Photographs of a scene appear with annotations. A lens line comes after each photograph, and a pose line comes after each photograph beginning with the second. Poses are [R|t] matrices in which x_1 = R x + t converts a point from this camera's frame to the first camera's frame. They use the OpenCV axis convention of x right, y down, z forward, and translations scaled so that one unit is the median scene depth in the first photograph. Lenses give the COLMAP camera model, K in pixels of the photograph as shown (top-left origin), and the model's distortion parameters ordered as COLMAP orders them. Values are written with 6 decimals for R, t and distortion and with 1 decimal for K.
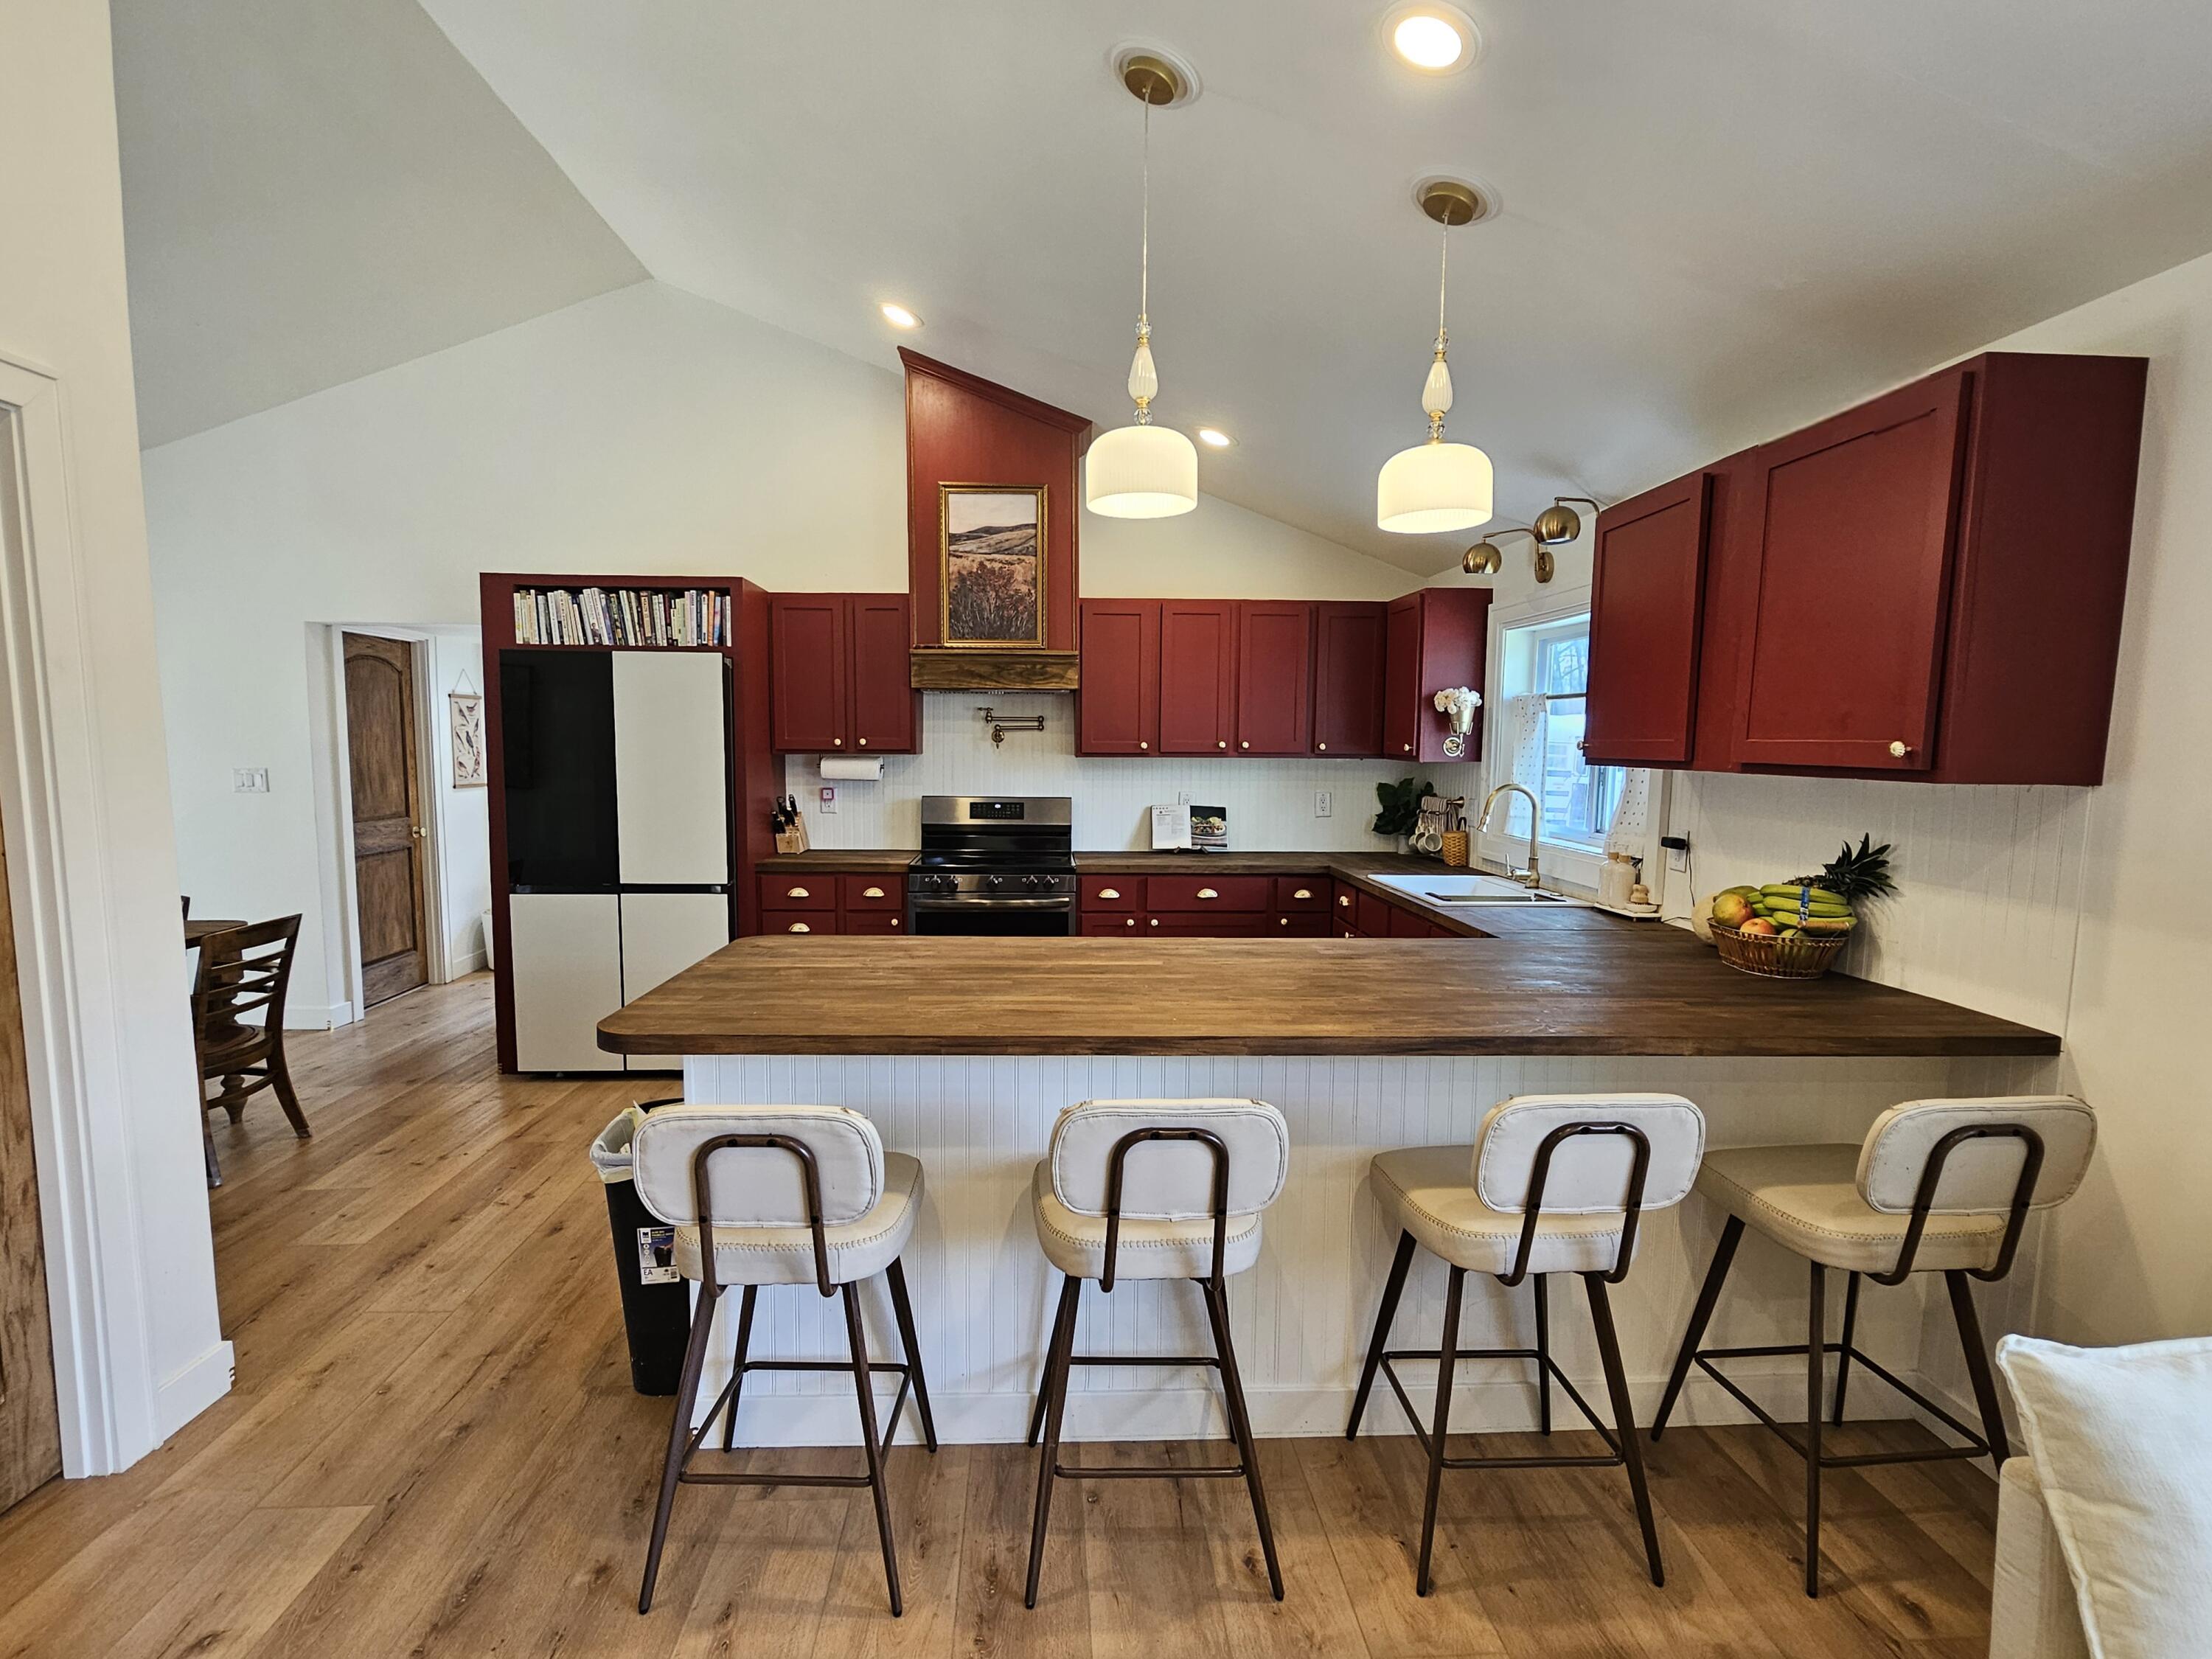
lens RADIAL K [[1079.3, 0, 1094.9], [0, 1079.3, 854.7], [0, 0, 1]] dist [-0.003117, 0.000389]
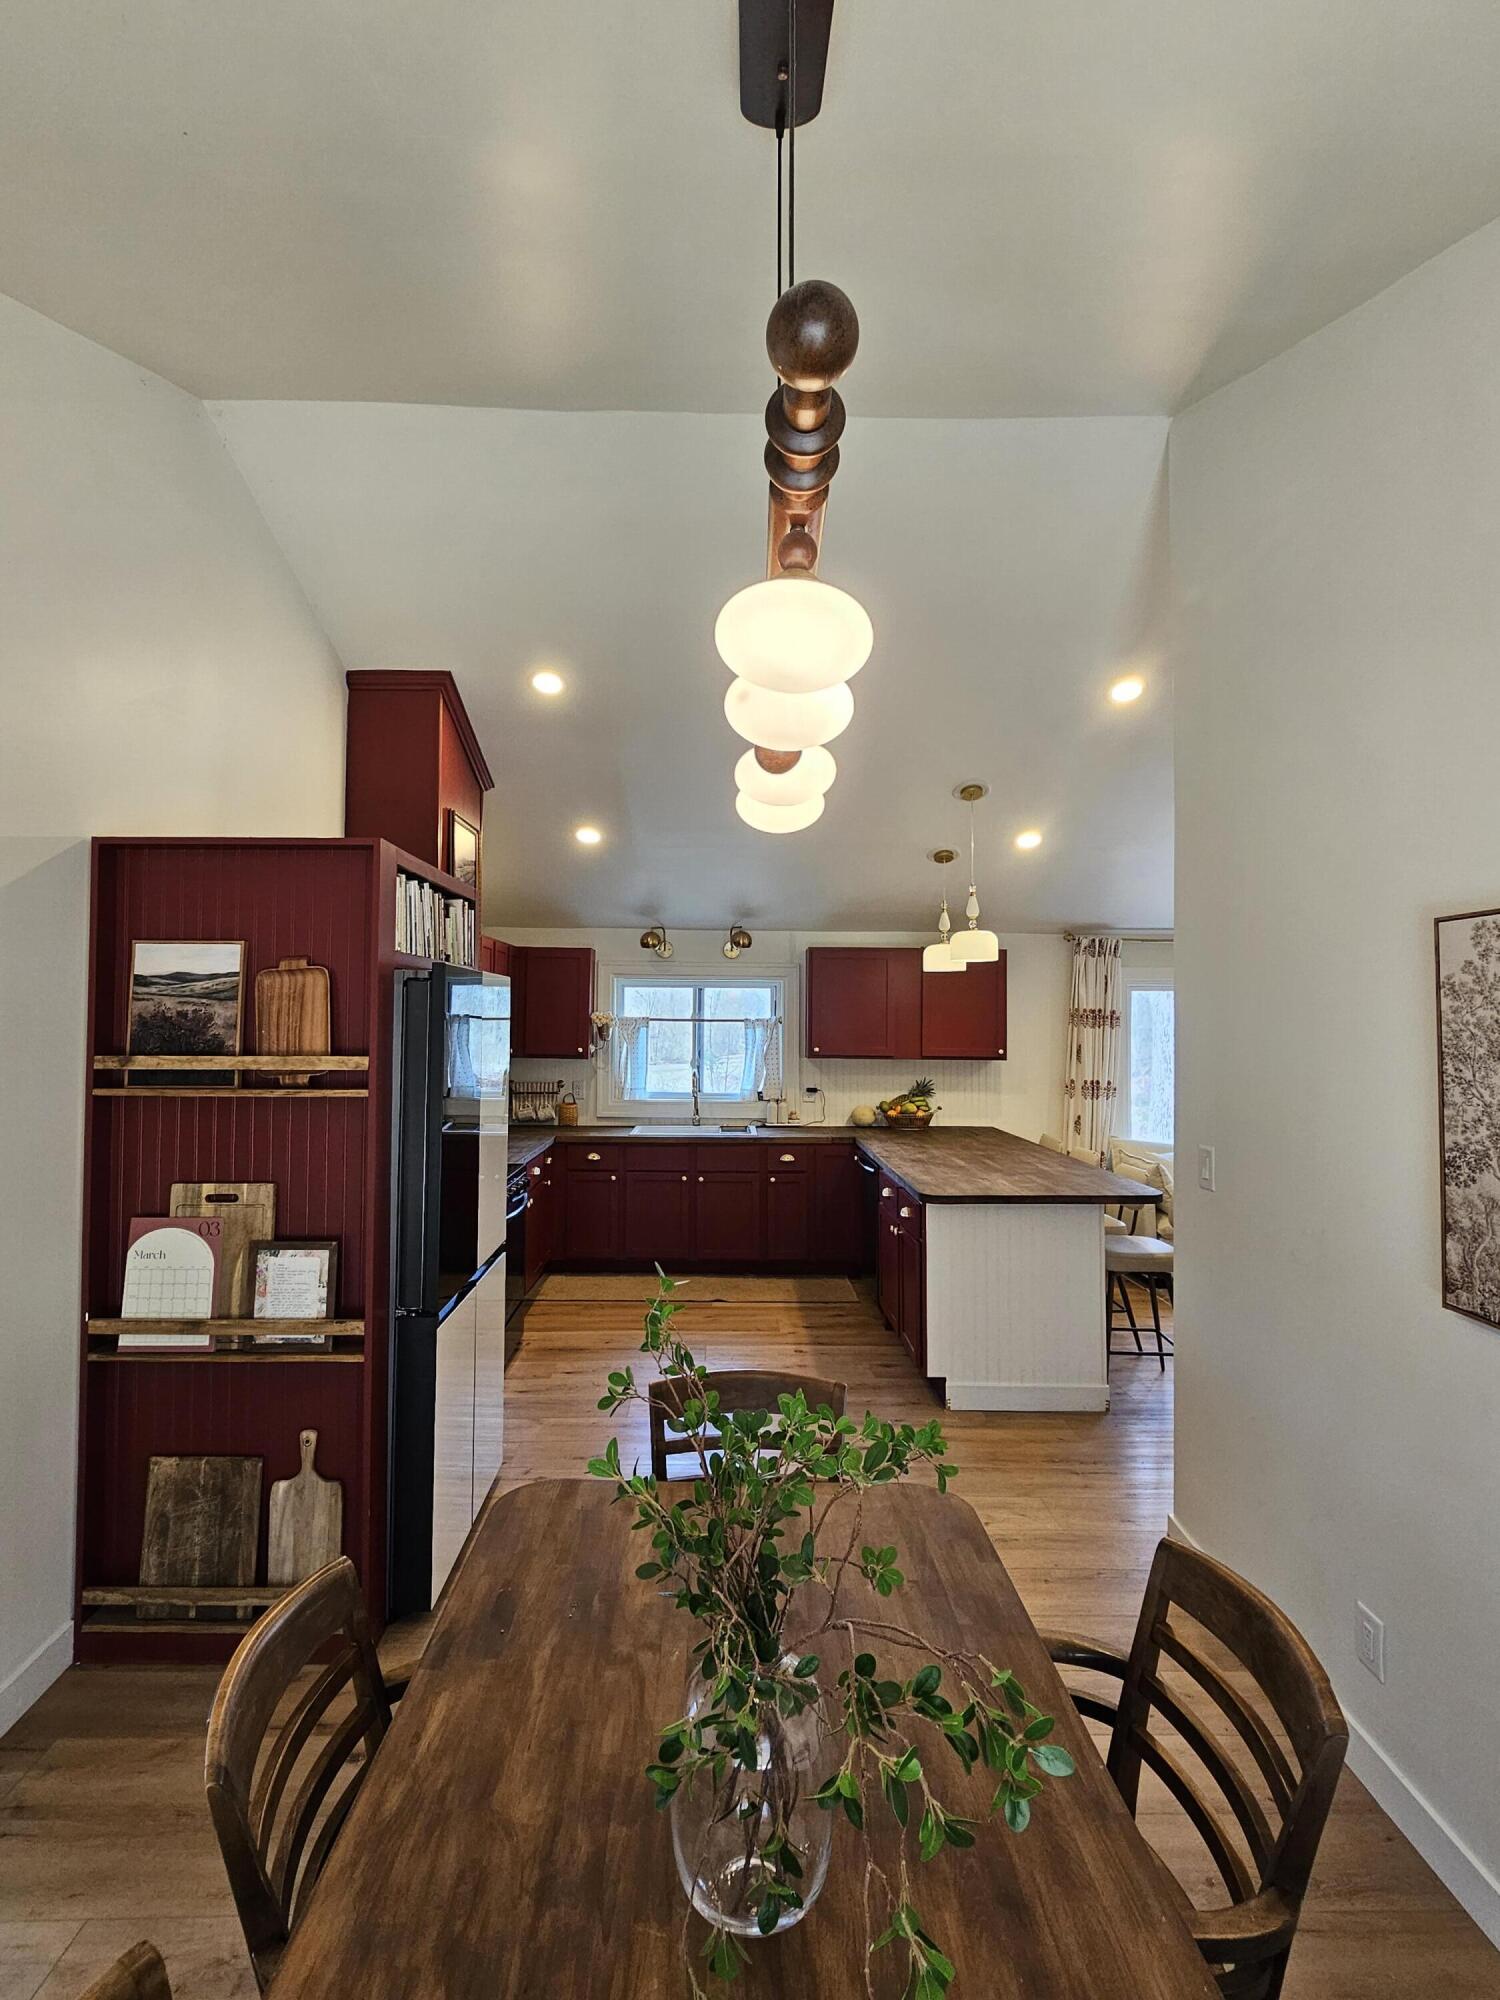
lens RADIAL K [[975.9, 0, 723.3], [0, 975.9, 995.7], [0, 0, 1]] dist [-0.003117, 0.000389]
pose [[0.045286, 0.014282, 0.998872, -1.117050], [0.096169, 0.995191, -0.018589, -0.136744], [-0.994334, 0.096902, 0.043695, 0.769986]]
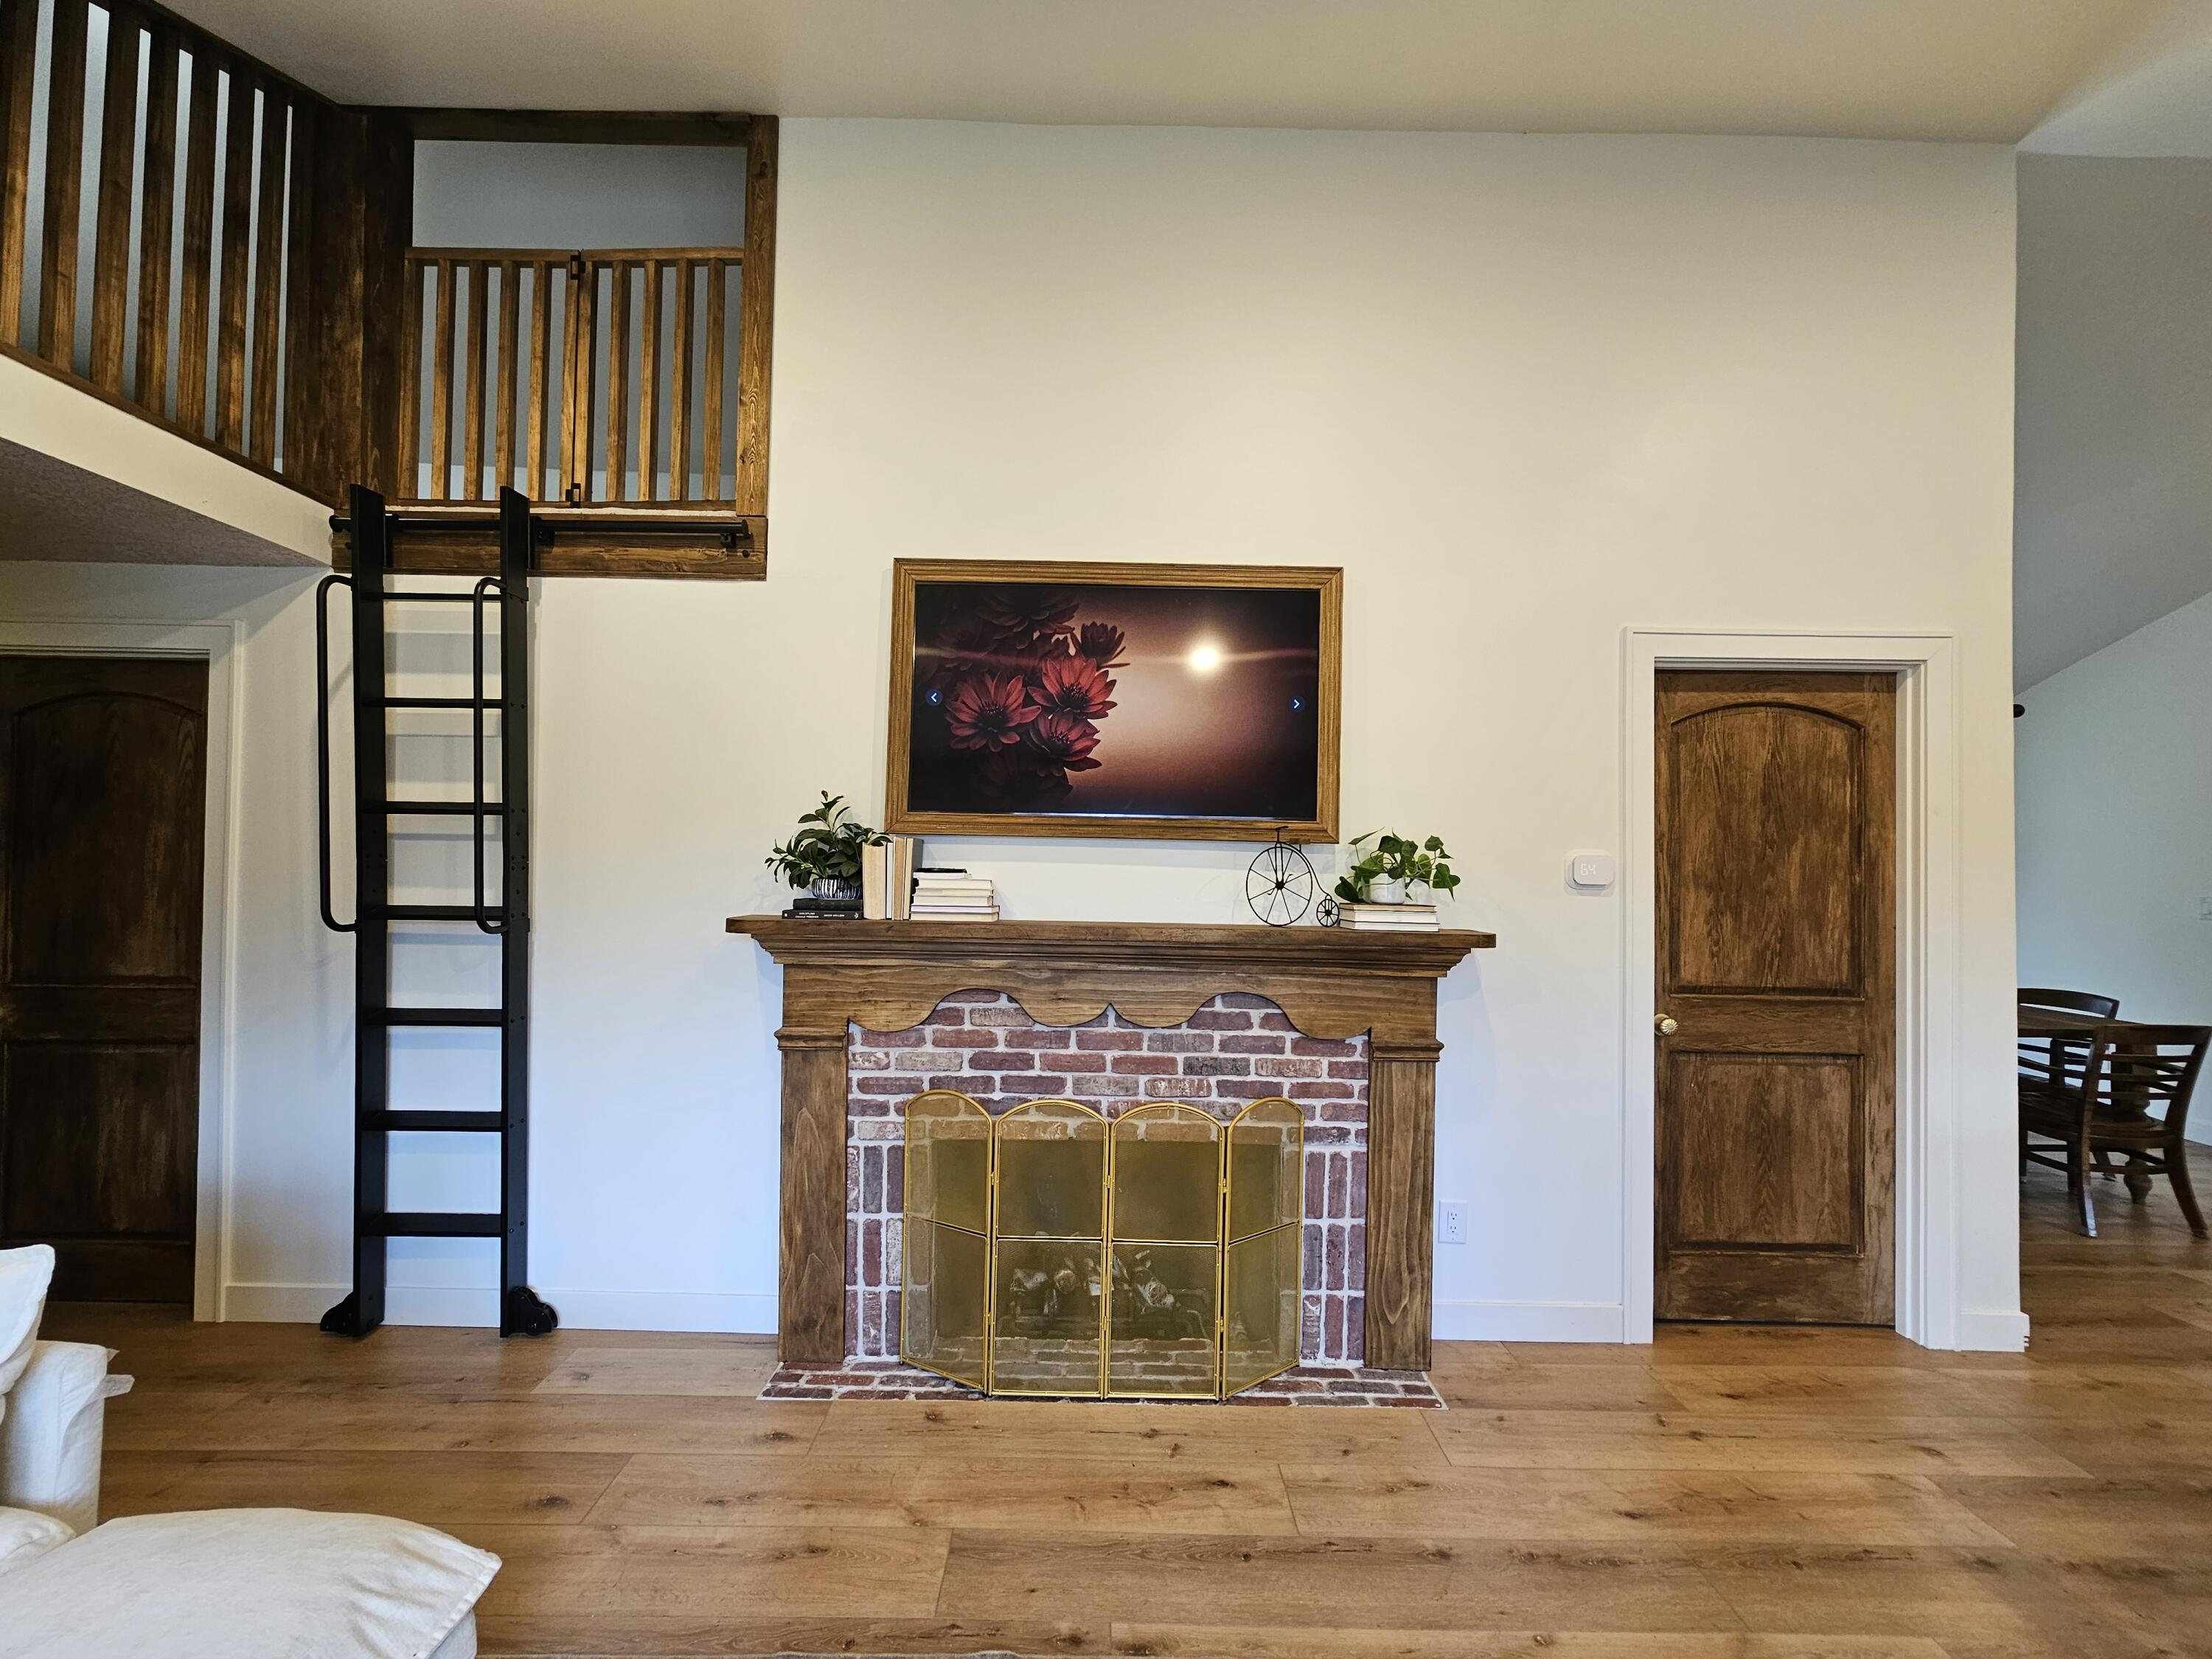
lens RADIAL K [[906.9, 0, 1096.4], [0, 906.9, 839.1], [0, 0, 1]] dist [-0.004105, 0.000367]
pose [[-0.053077, -0.029651, -0.998150, 0.197789], [-0.117734, 0.992773, -0.023231, 0.018111], [0.991626, 0.116283, -0.056184, -0.071489]]
